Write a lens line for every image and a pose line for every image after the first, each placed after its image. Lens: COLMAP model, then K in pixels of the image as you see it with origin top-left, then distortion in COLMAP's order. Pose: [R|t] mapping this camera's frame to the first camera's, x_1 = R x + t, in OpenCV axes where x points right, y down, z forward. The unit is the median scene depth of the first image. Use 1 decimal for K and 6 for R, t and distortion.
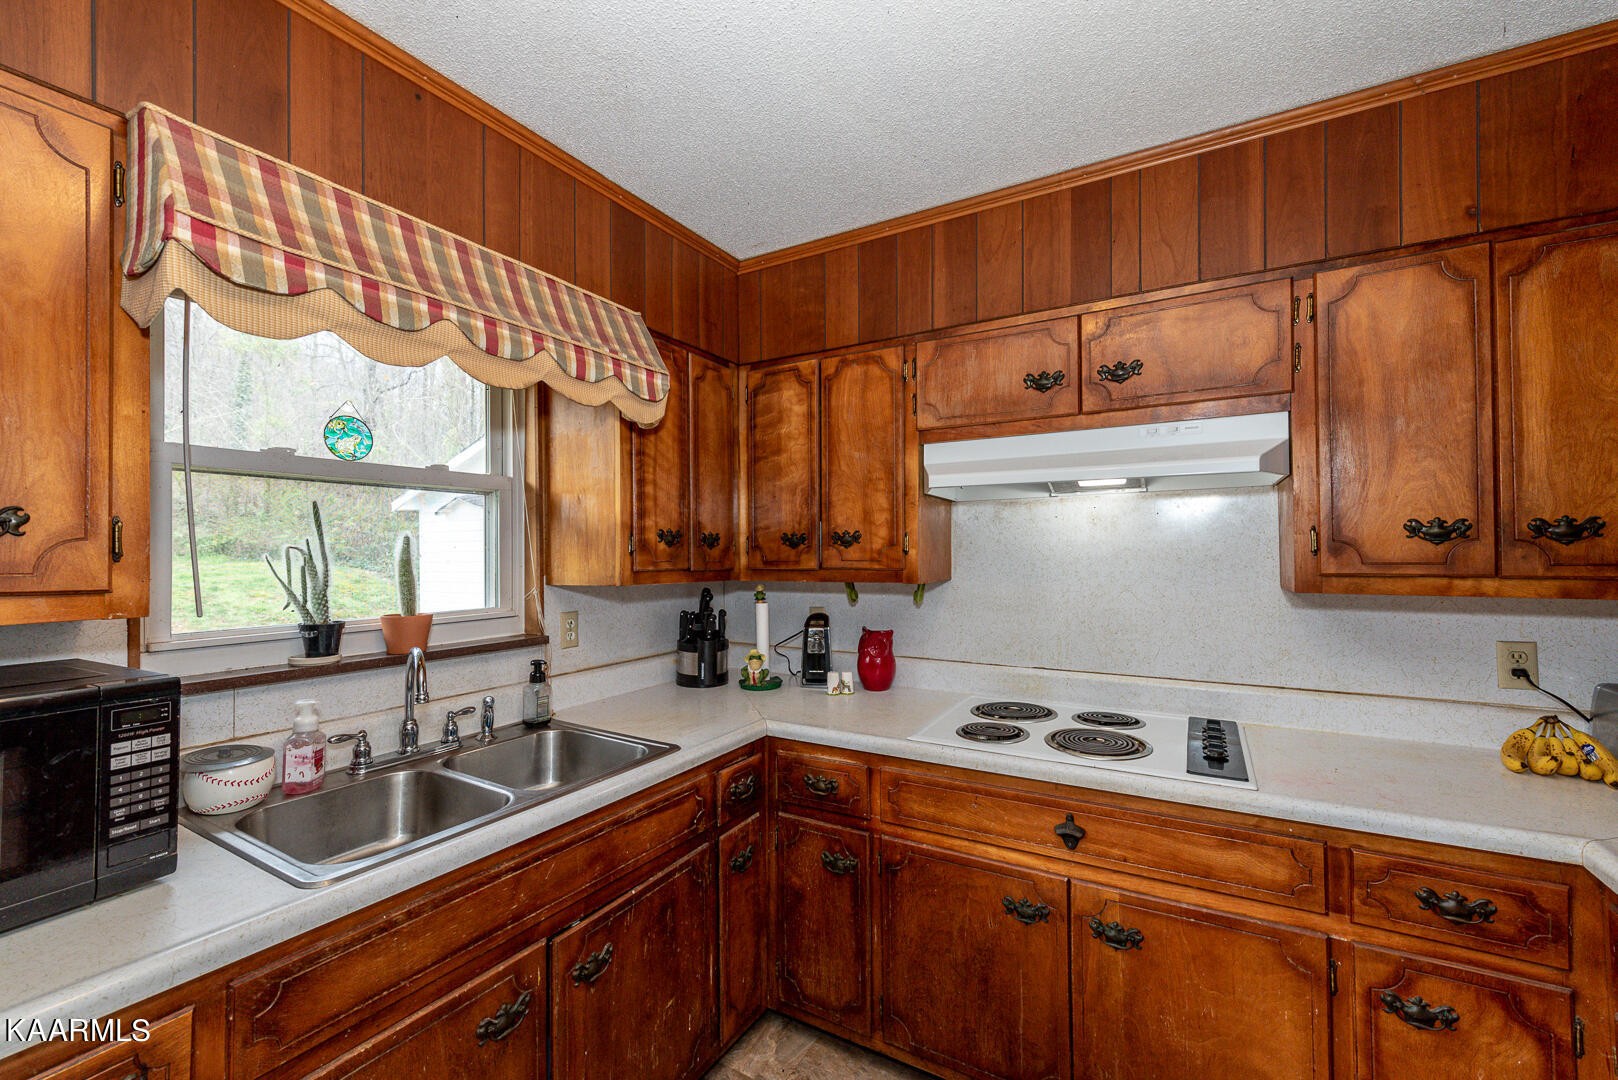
lens RADIAL K [[658.1, 0, 836.1], [0, 658.1, 540.6], [0, 0, 1]] dist [0.001258, -0.000681]
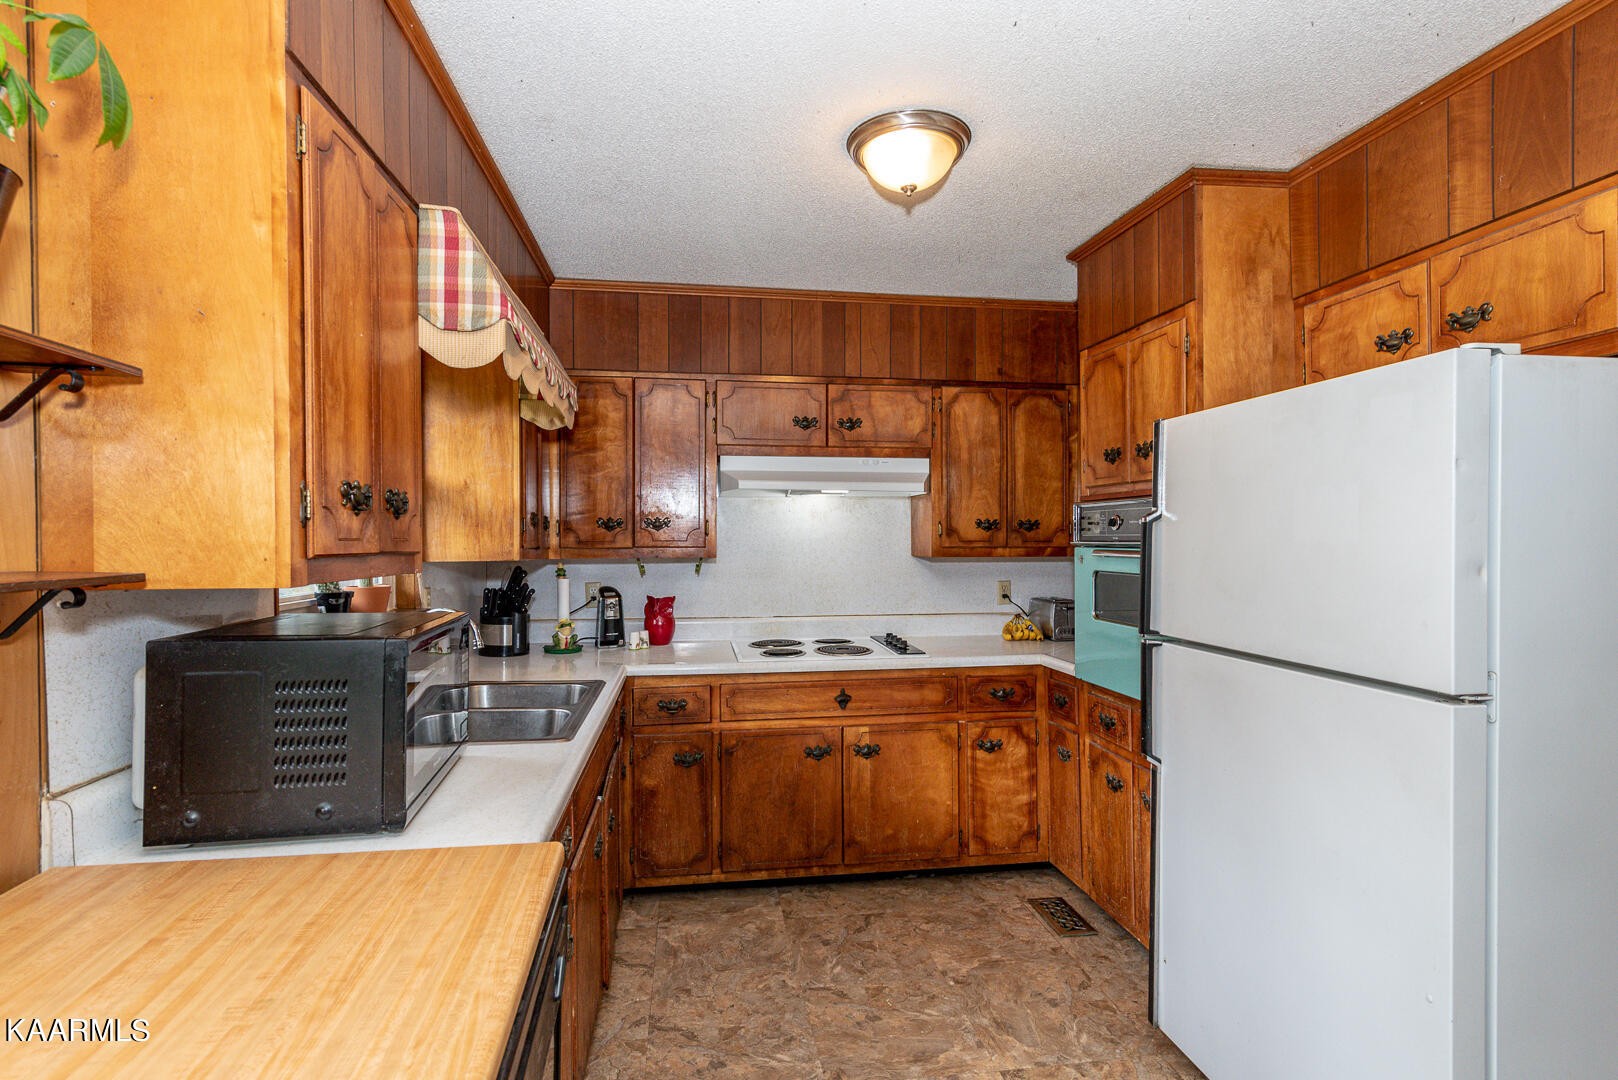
lens RADIAL K [[812.0, 0, 828.8], [0, 812.0, 536.1], [0, 0, 1]] dist [0.000778, -0.000732]
pose [[0.762980, 0.008249, 0.646370, -0.953489], [-0.012639, 0.999918, 0.002159, 0.017709], [-0.646299, -0.009817, 0.763021, -0.528375]]
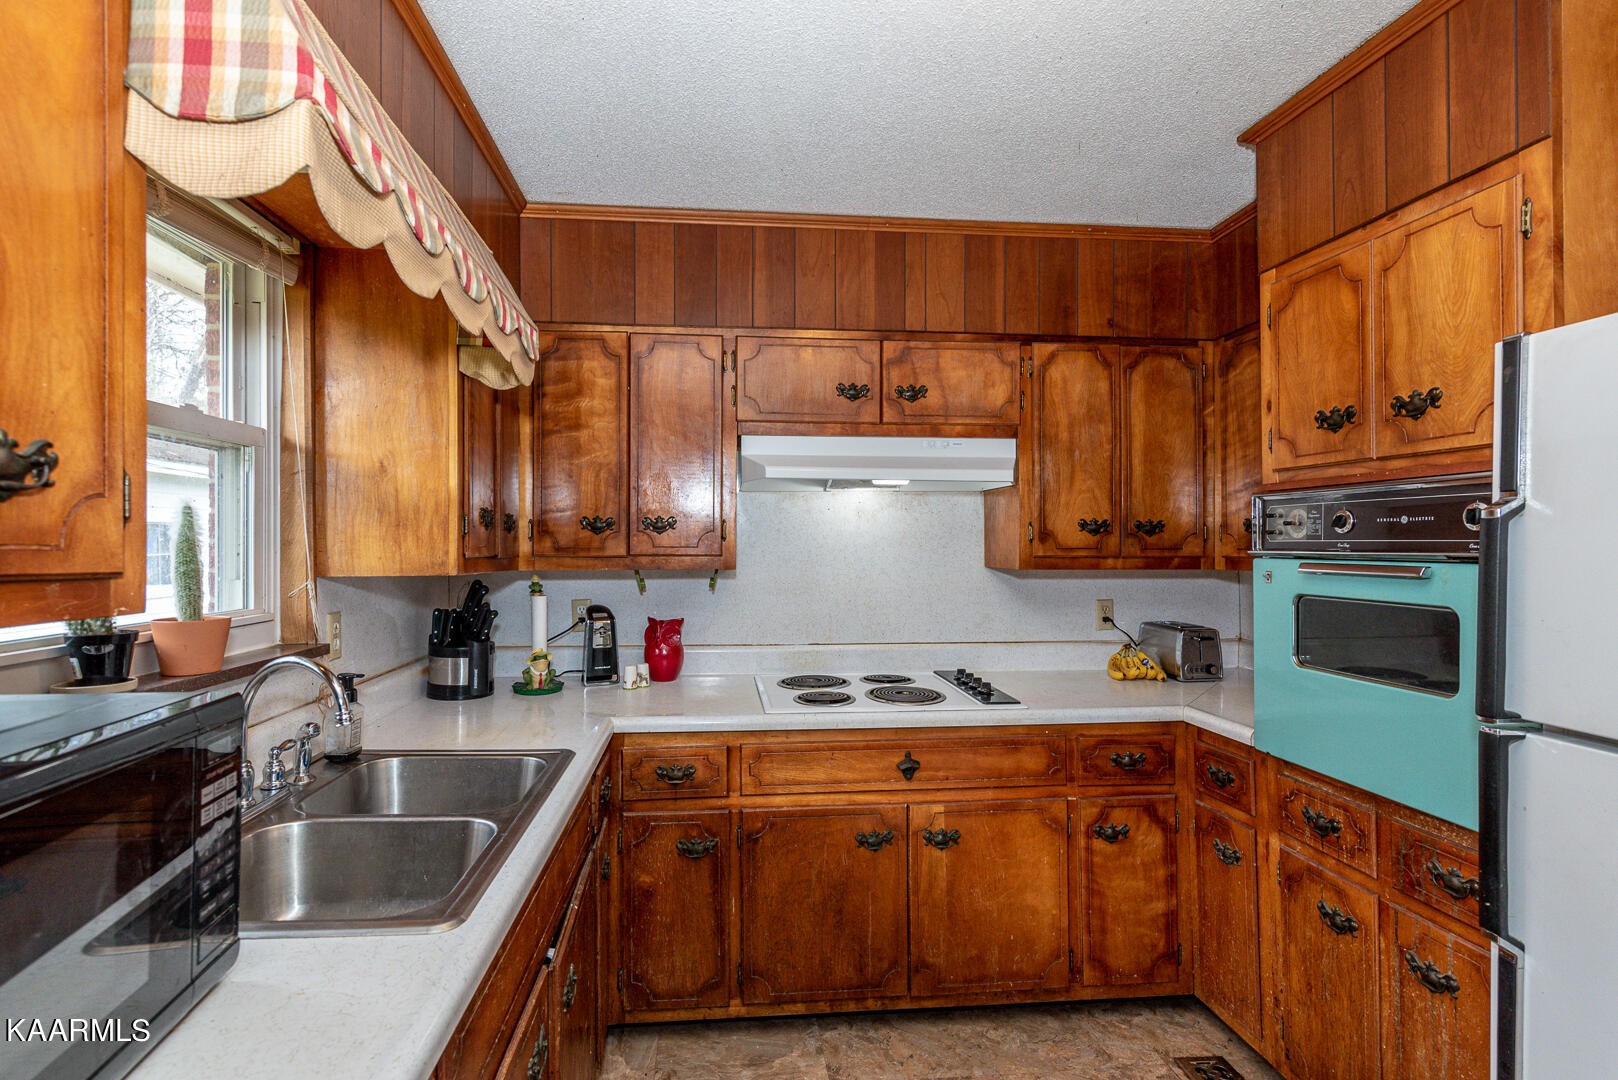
lens RADIAL K [[750.5, 0, 771.7], [0, 750.5, 537.3], [0, 0, 1]] dist [0.002577, -0.000377]
pose [[0.819875, 0.012667, 0.572402, -0.613735], [-0.014347, 0.999896, -0.001576, 0.019640], [-0.572363, -0.006920, 0.819971, -0.000703]]
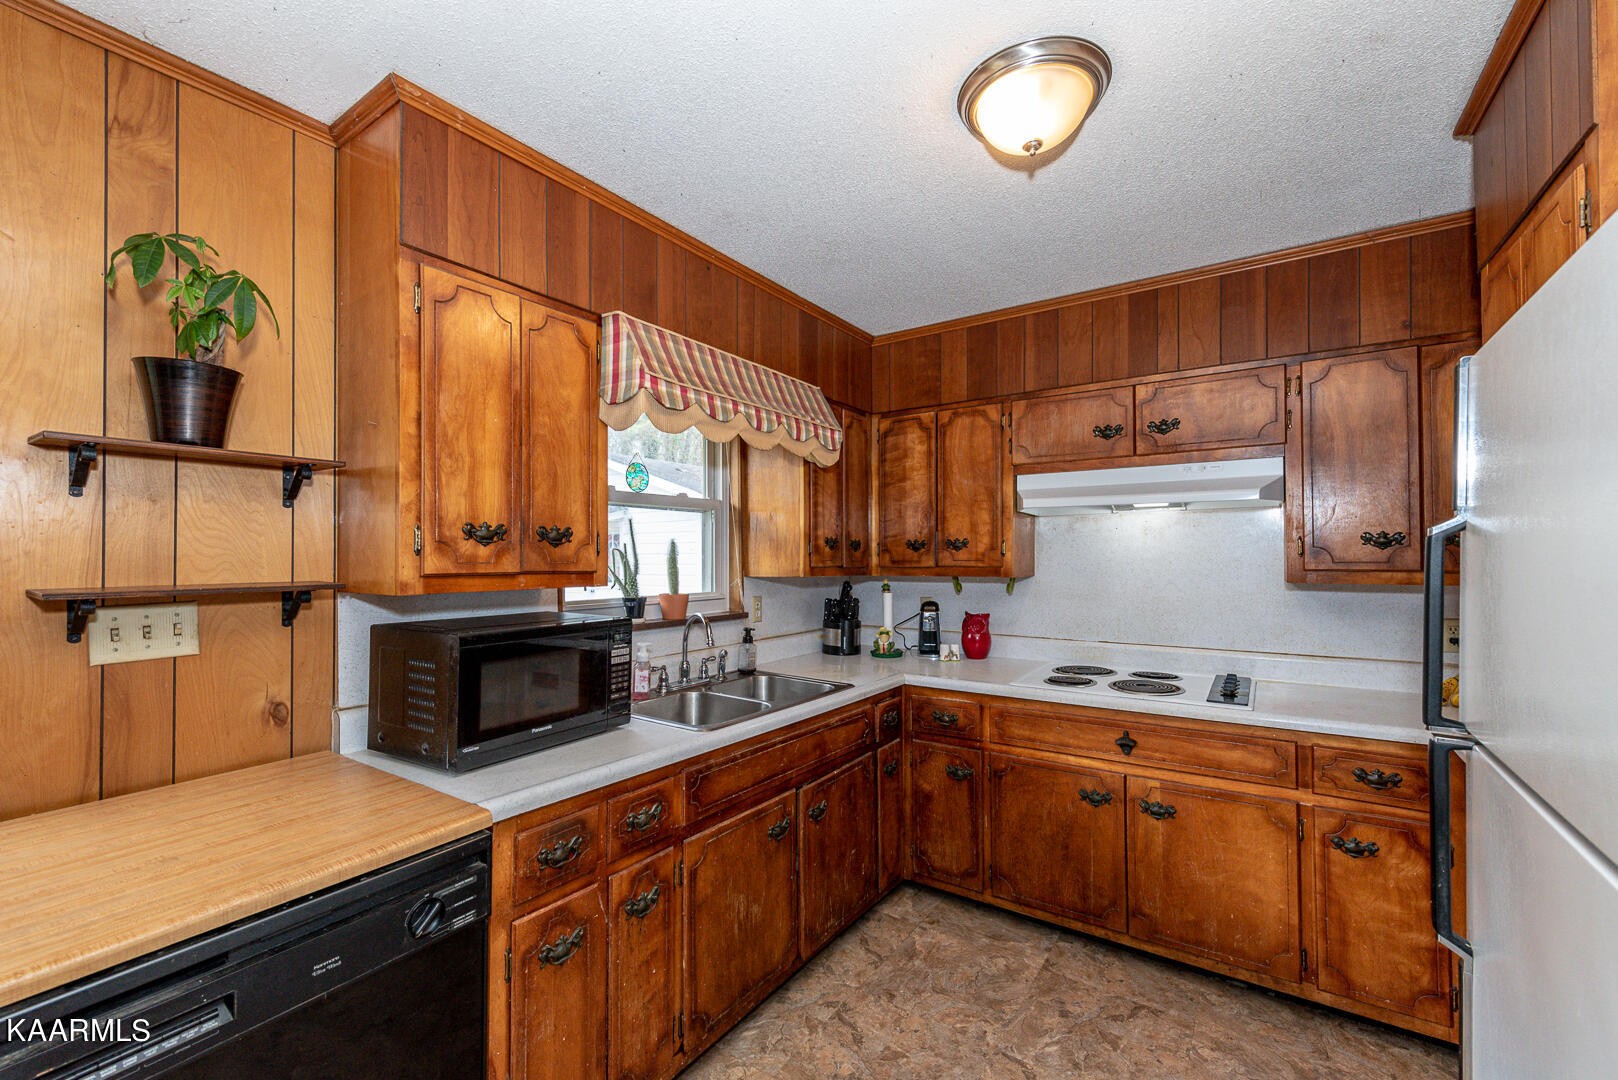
lens RADIAL K [[687.2, 0, 827.2], [0, 687.2, 543.9], [0, 0, 1]] dist [0.003750, -0.003444]
pose [[0.997295, 0.003123, -0.073430, -0.188446], [-0.003363, 0.999989, -0.003142, 0.001729], [0.073419, 0.003381, 0.997295, -0.550486]]
